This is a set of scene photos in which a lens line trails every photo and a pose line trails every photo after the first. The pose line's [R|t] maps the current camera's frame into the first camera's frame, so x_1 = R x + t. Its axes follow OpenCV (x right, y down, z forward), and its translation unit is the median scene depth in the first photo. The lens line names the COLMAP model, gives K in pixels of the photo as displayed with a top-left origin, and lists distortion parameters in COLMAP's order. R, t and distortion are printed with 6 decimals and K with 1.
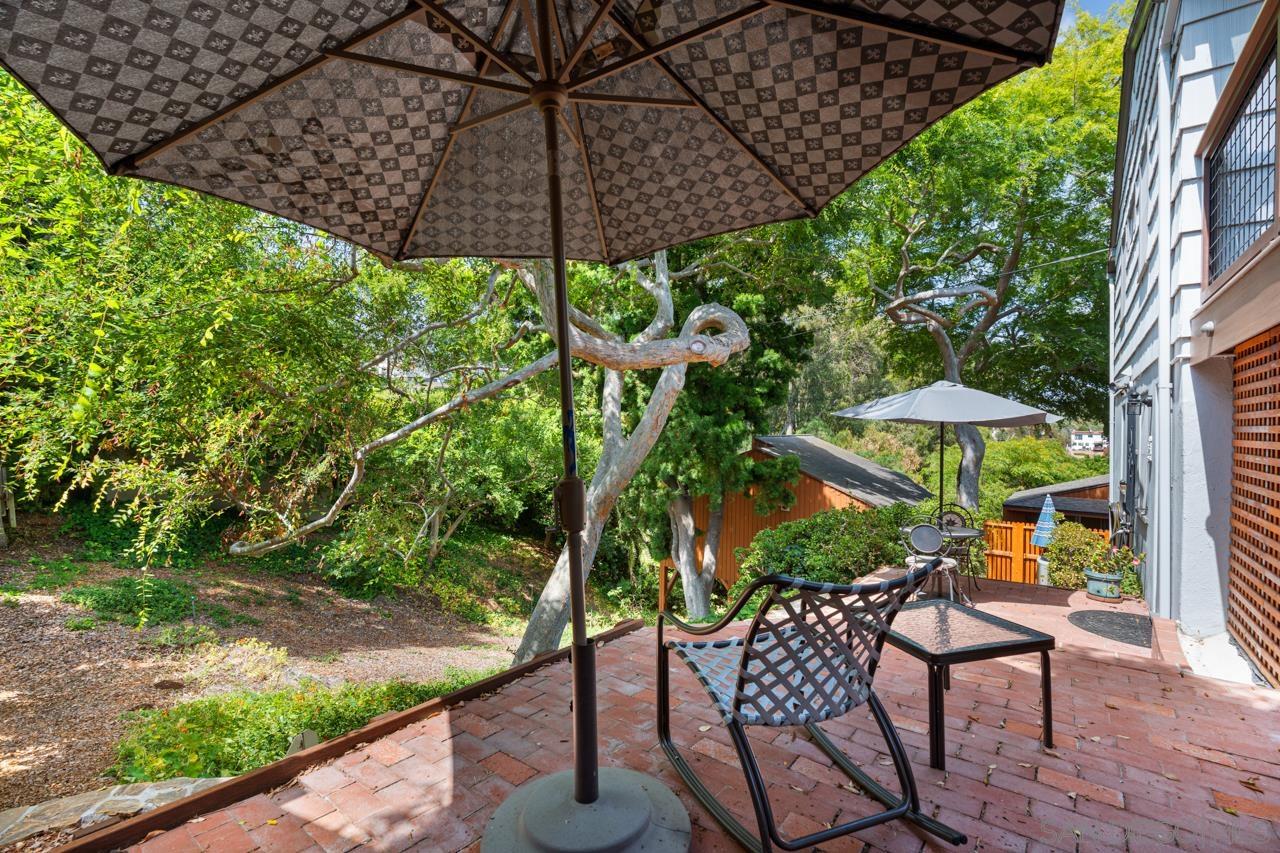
lens RADIAL K [[560.2, 0, 640.0], [0, 560.2, 426.5], [0, 0, 1]] dist [0.000018, -0.000253]
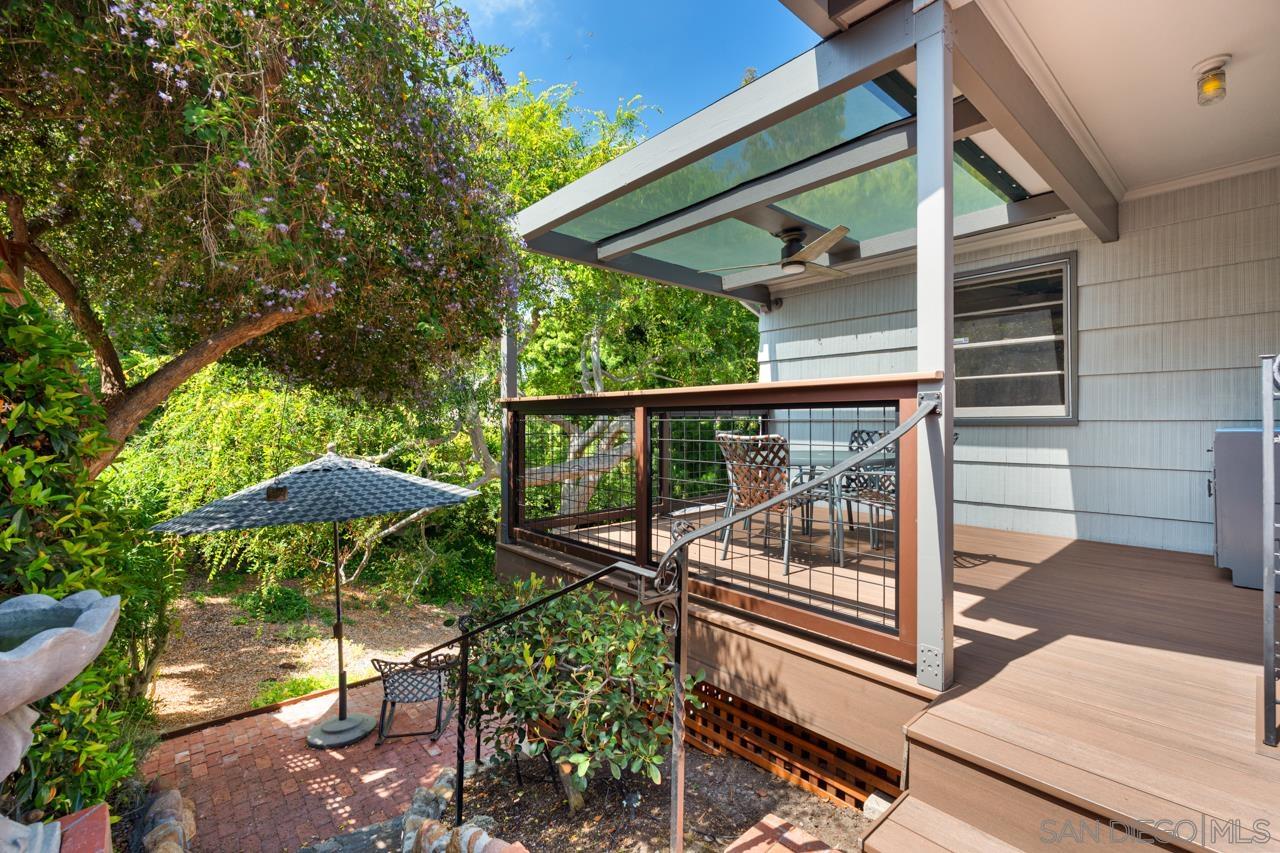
lens RADIAL K [[563.3, 0, 638.3], [0, 563.3, 415.2], [0, 0, 1]] dist [0.002278, 0.000287]
pose [[0.982882, -0.017669, -0.183389, 0.324874], [0.014674, 0.999736, -0.017678, -0.150000], [0.183653, 0.014684, 0.982881, -0.285280]]
